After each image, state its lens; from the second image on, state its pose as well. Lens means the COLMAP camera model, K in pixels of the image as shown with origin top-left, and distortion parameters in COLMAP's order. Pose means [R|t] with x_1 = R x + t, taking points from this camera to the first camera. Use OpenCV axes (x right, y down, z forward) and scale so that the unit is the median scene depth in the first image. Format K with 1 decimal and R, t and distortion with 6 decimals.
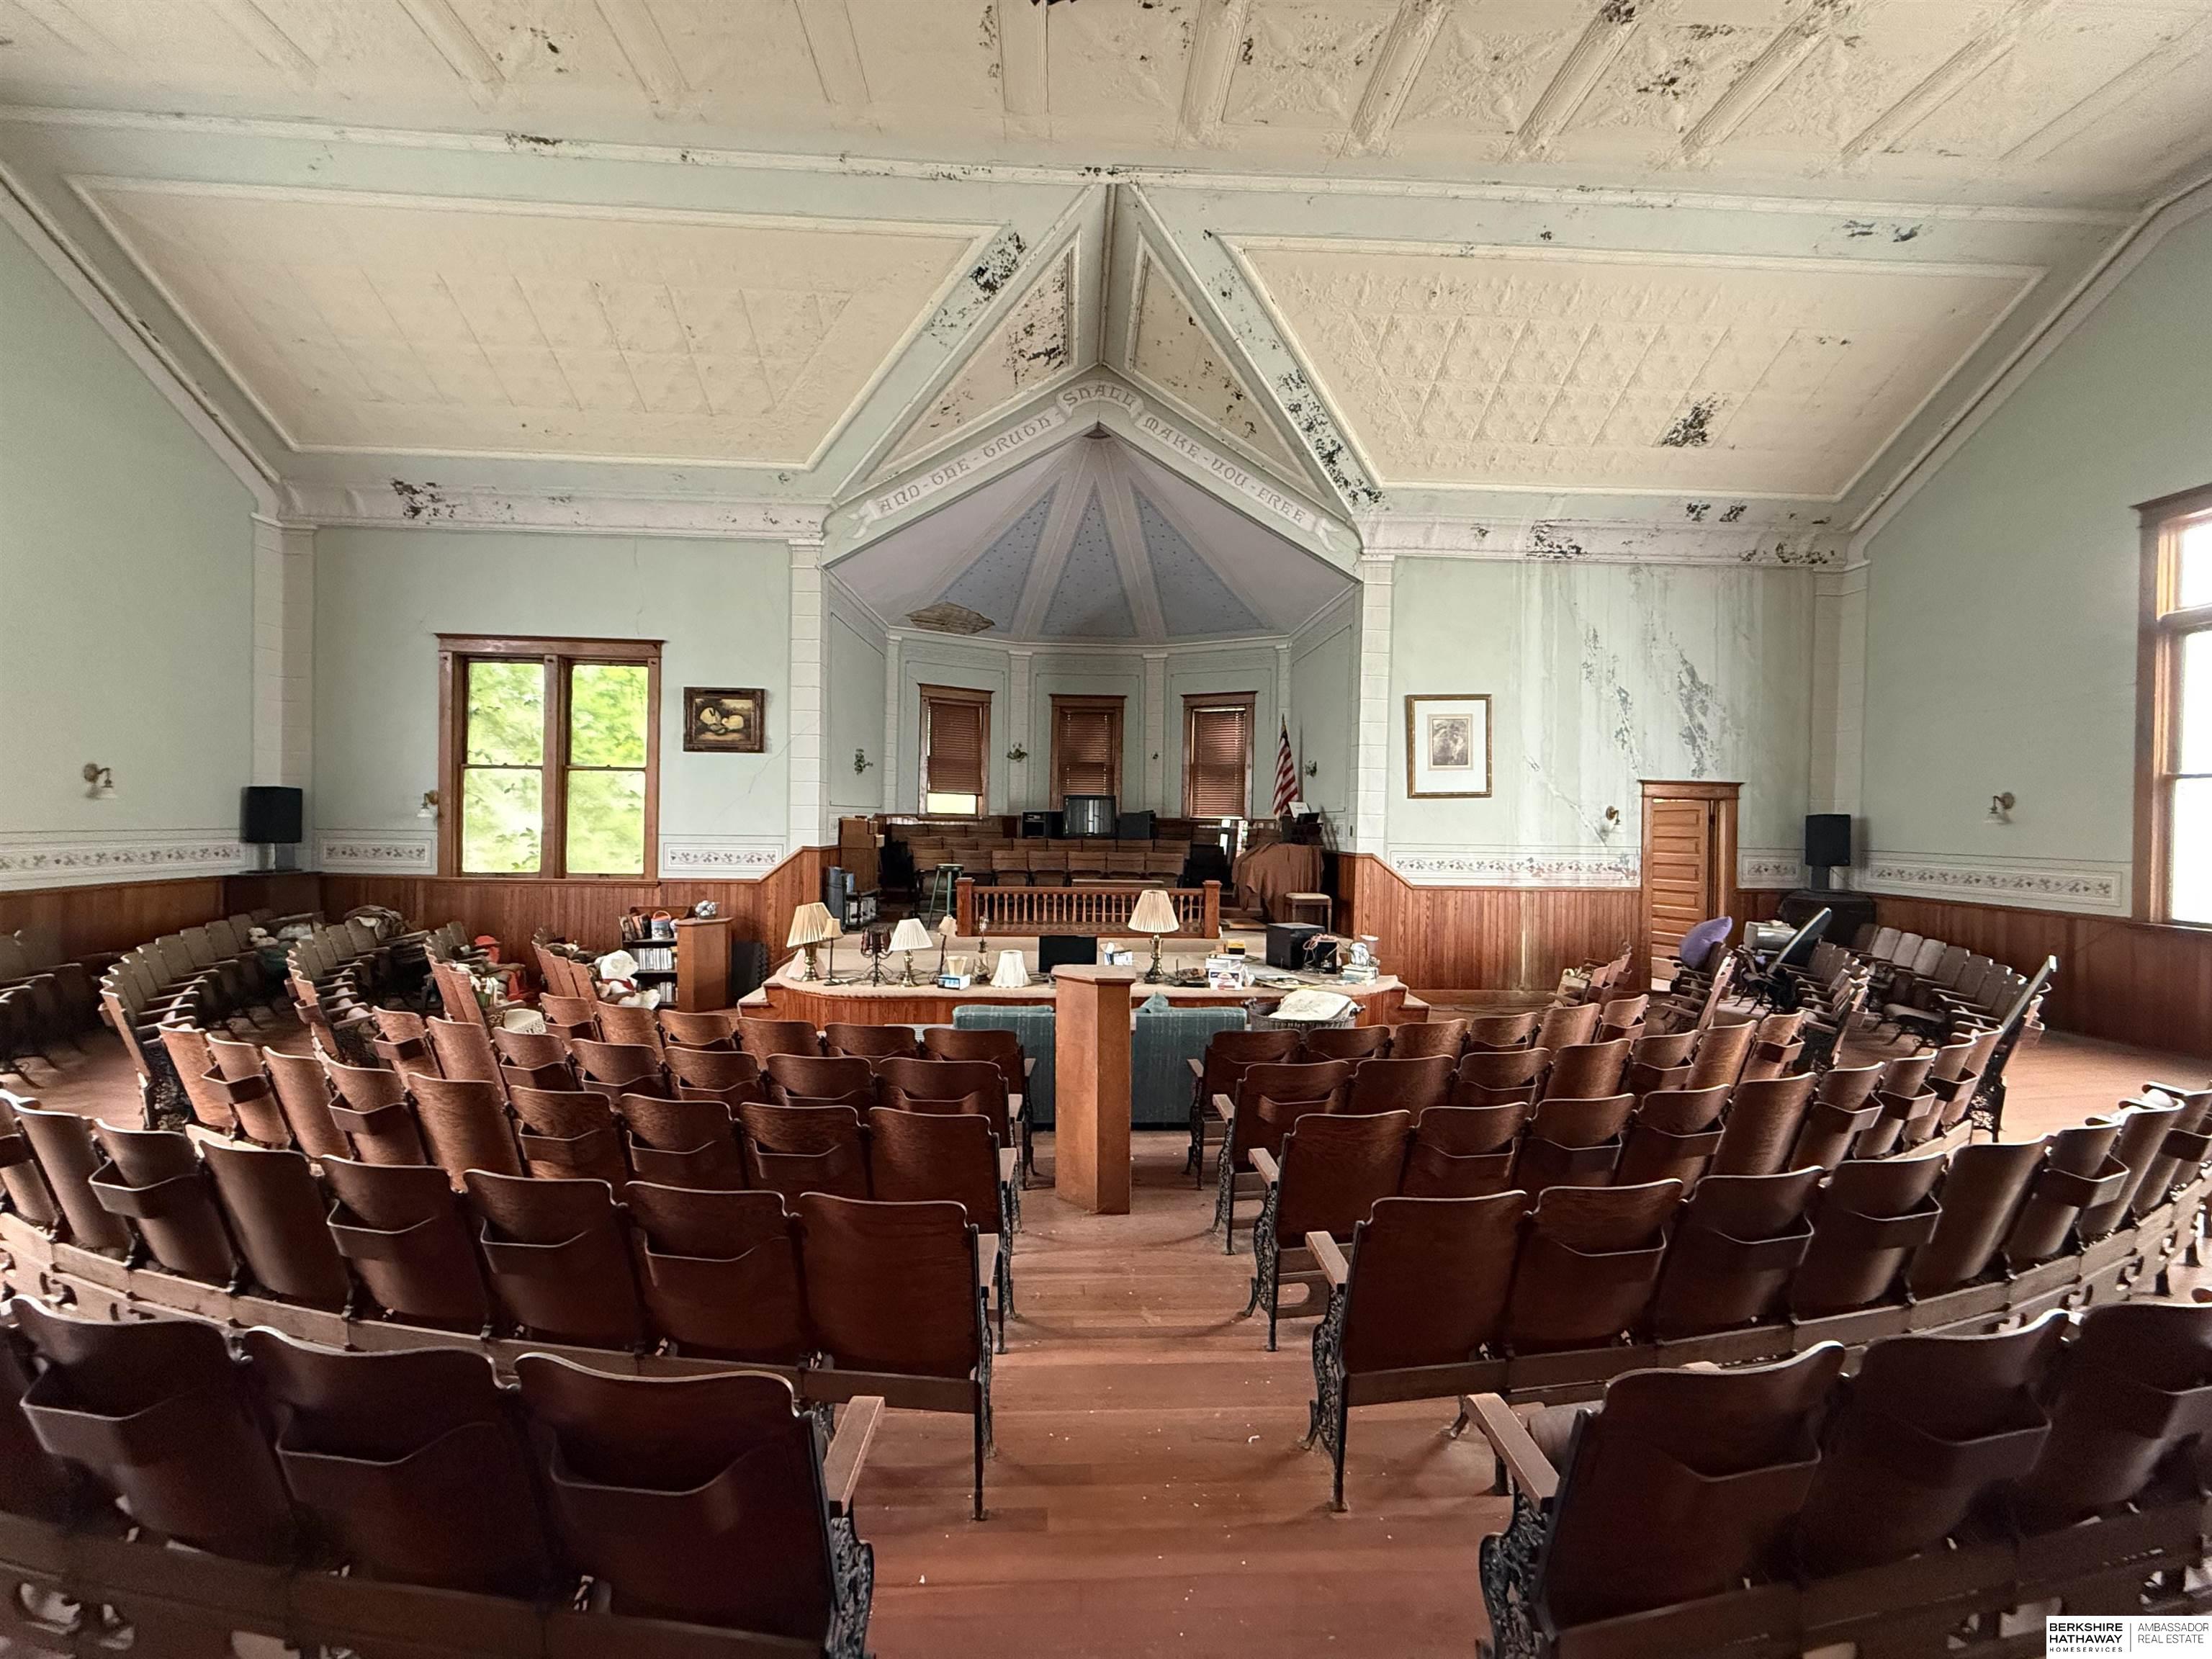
lens RADIAL K [[882.9, 0, 1102.9], [0, 882.9, 830.9], [0, 0, 1]] dist [0.001763, -0.000011]
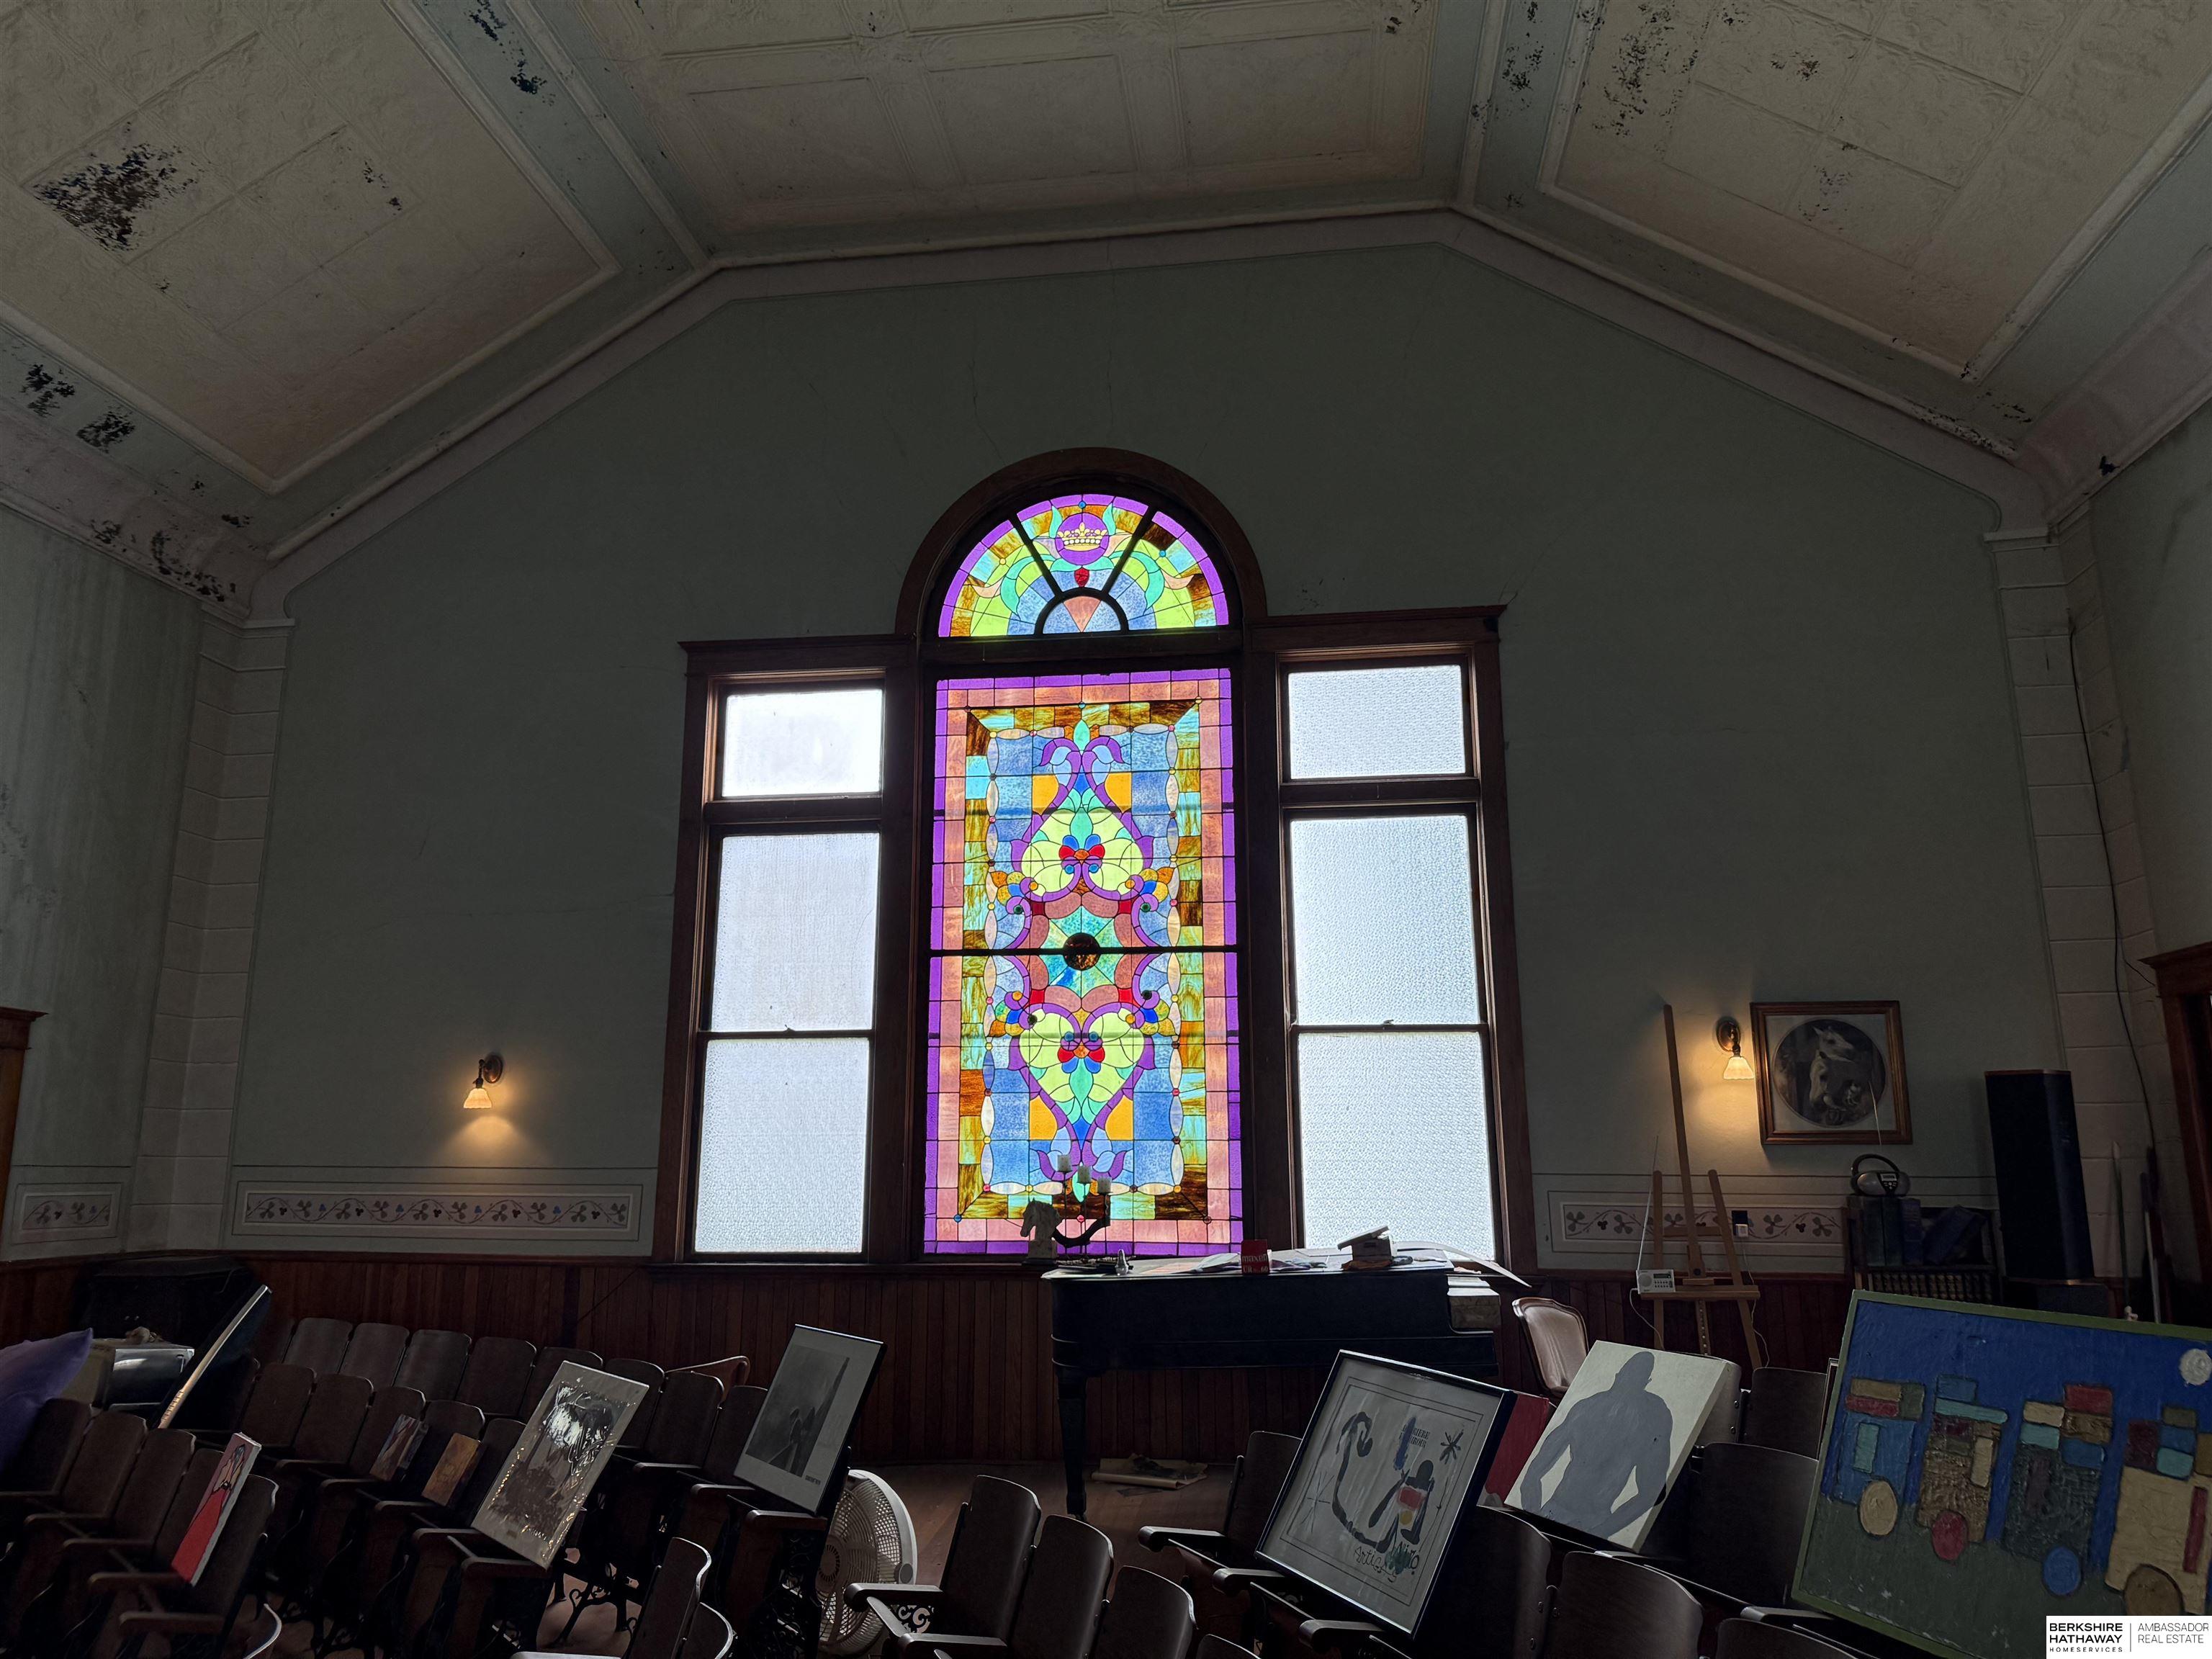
lens RADIAL K [[1550.6, 0, 1086.1], [0, 1550.6, 824.9], [0, 0, 1]] dist [0.099515, -0.104475]
pose [[0.190036, 0.194940, 0.962229, 0.047379], [0.012700, 0.979519, -0.200951, 0.019501], [-0.981695, 0.050408, 0.183668, 0.354237]]
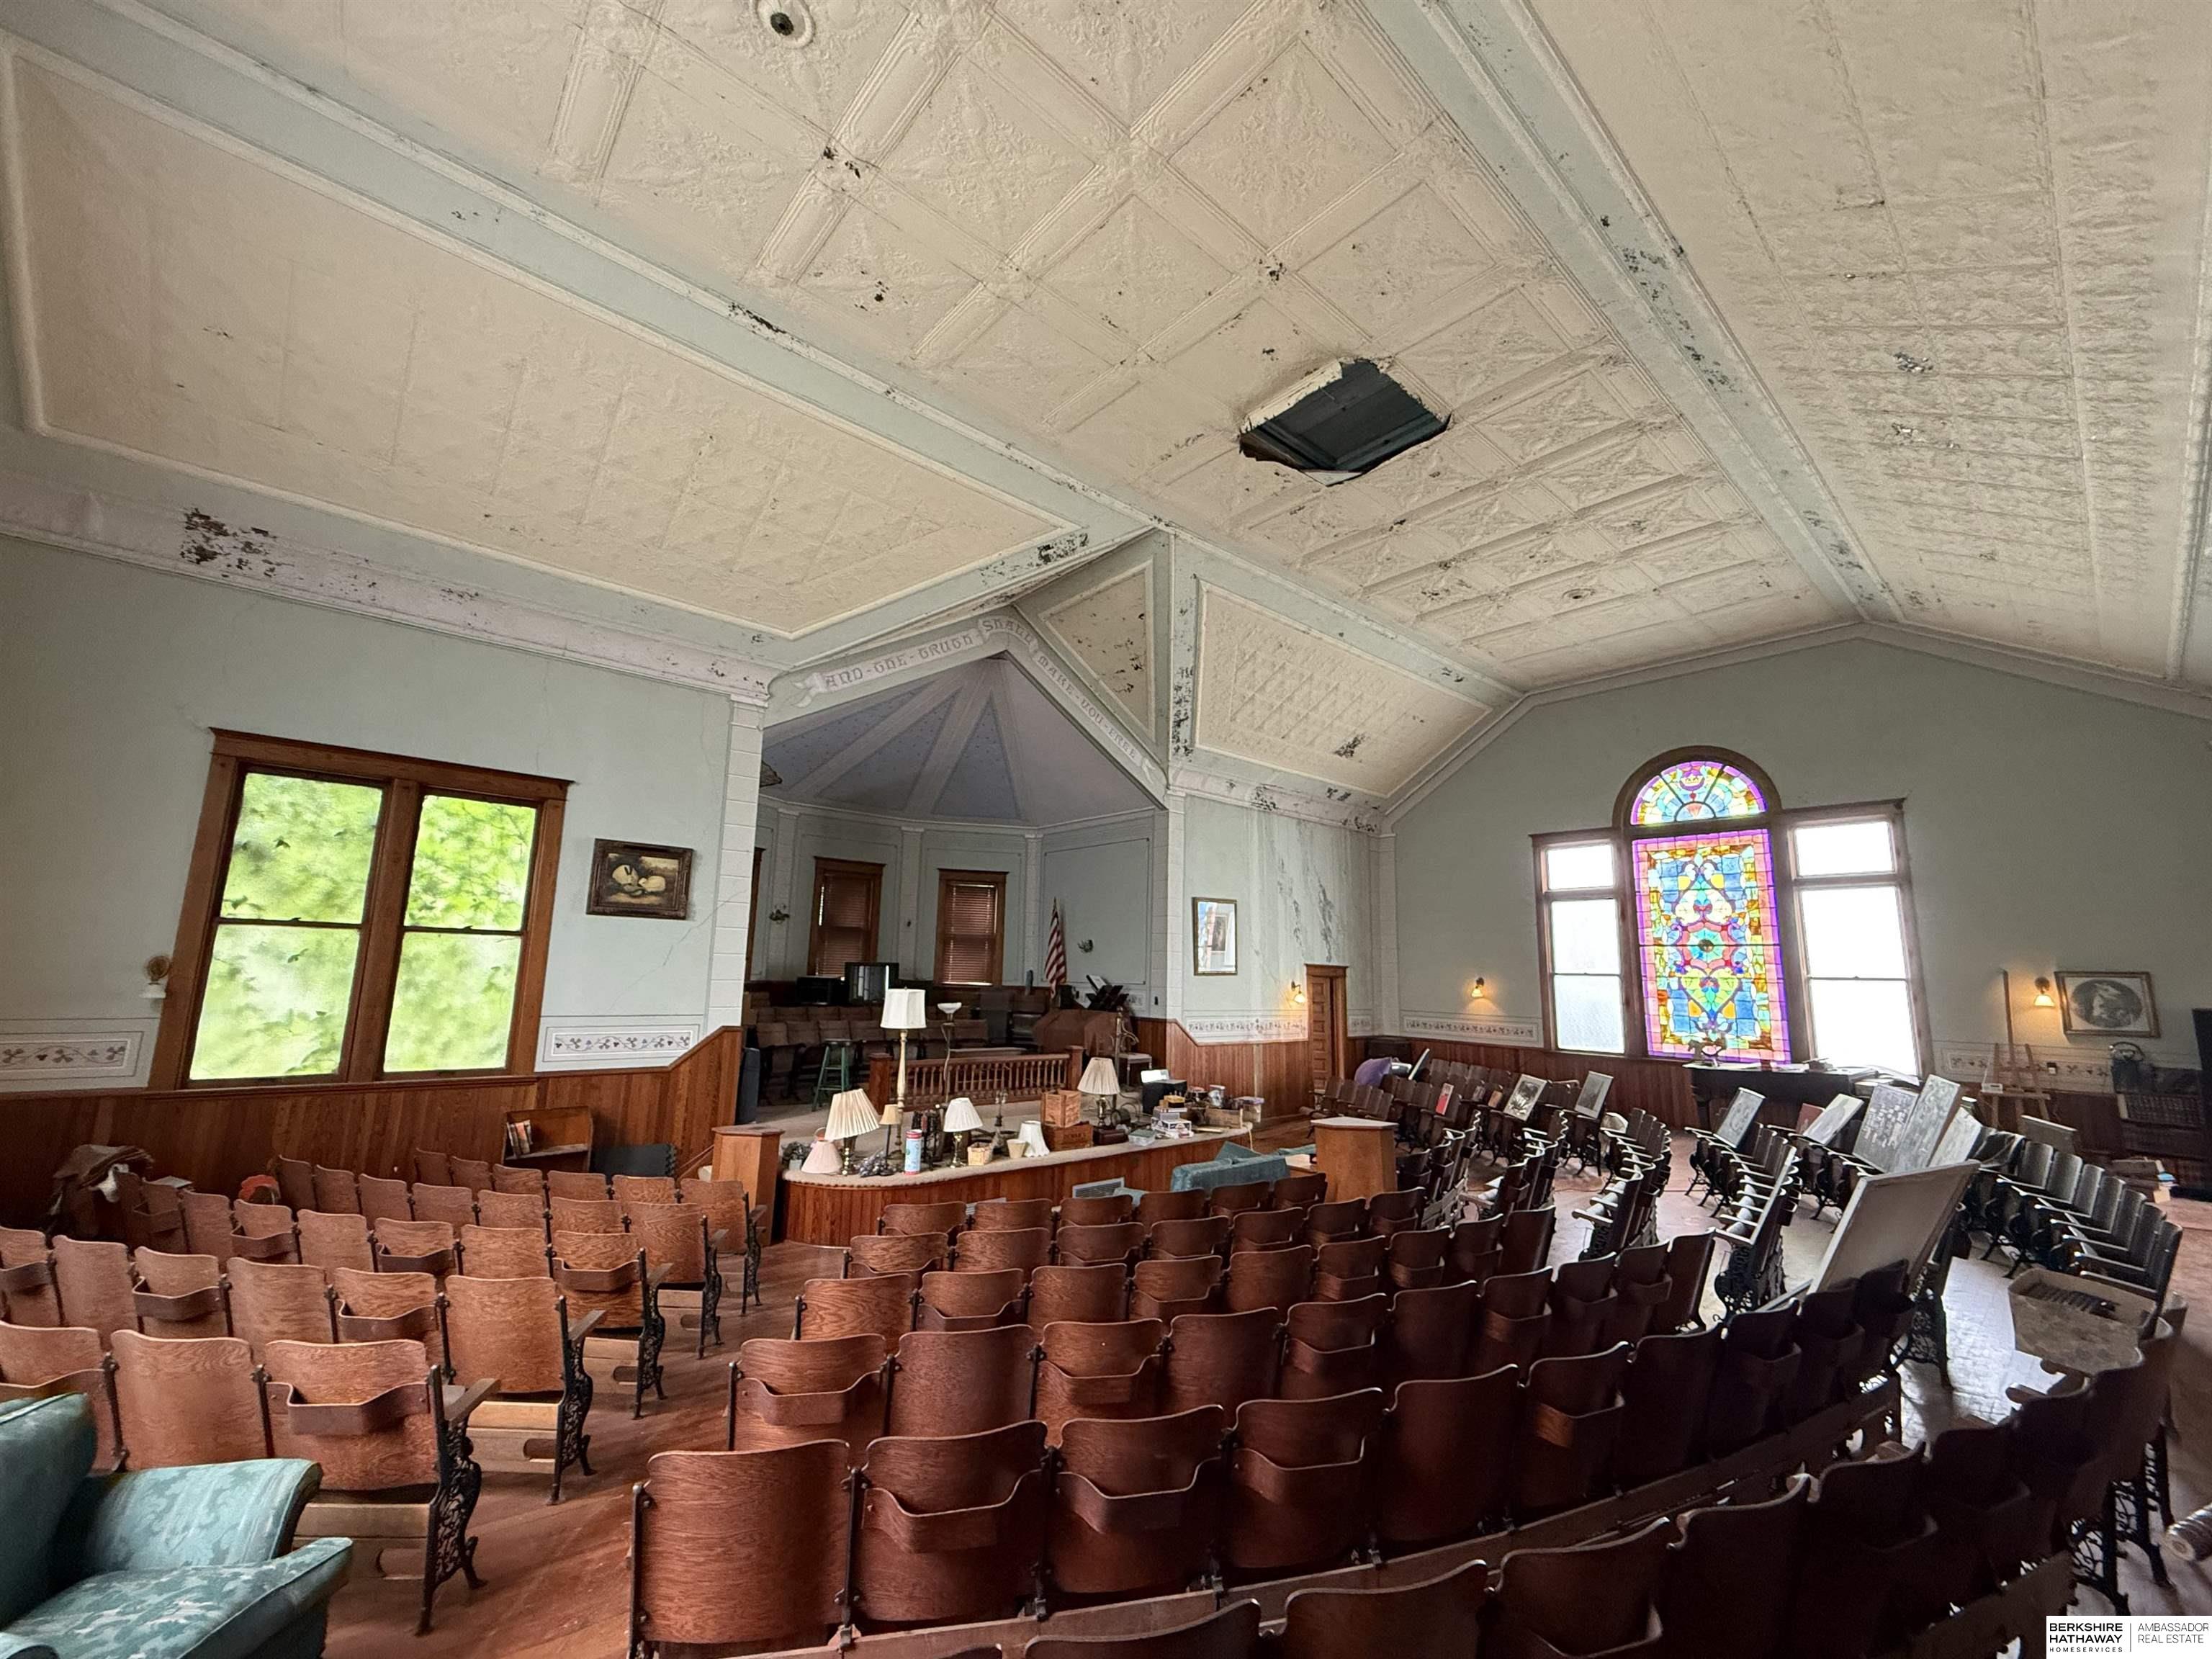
lens RADIAL K [[882.9, 0, 1102.9], [0, 882.9, 830.9], [0, 0, 1]] dist [0.001763, -0.000011]
pose [[0.786662, 0.106561, 0.608119, -0.602517], [-0.007260, 0.986520, -0.163478, -0.034316], [-0.617342, 0.124187, 0.776831, 0.037542]]
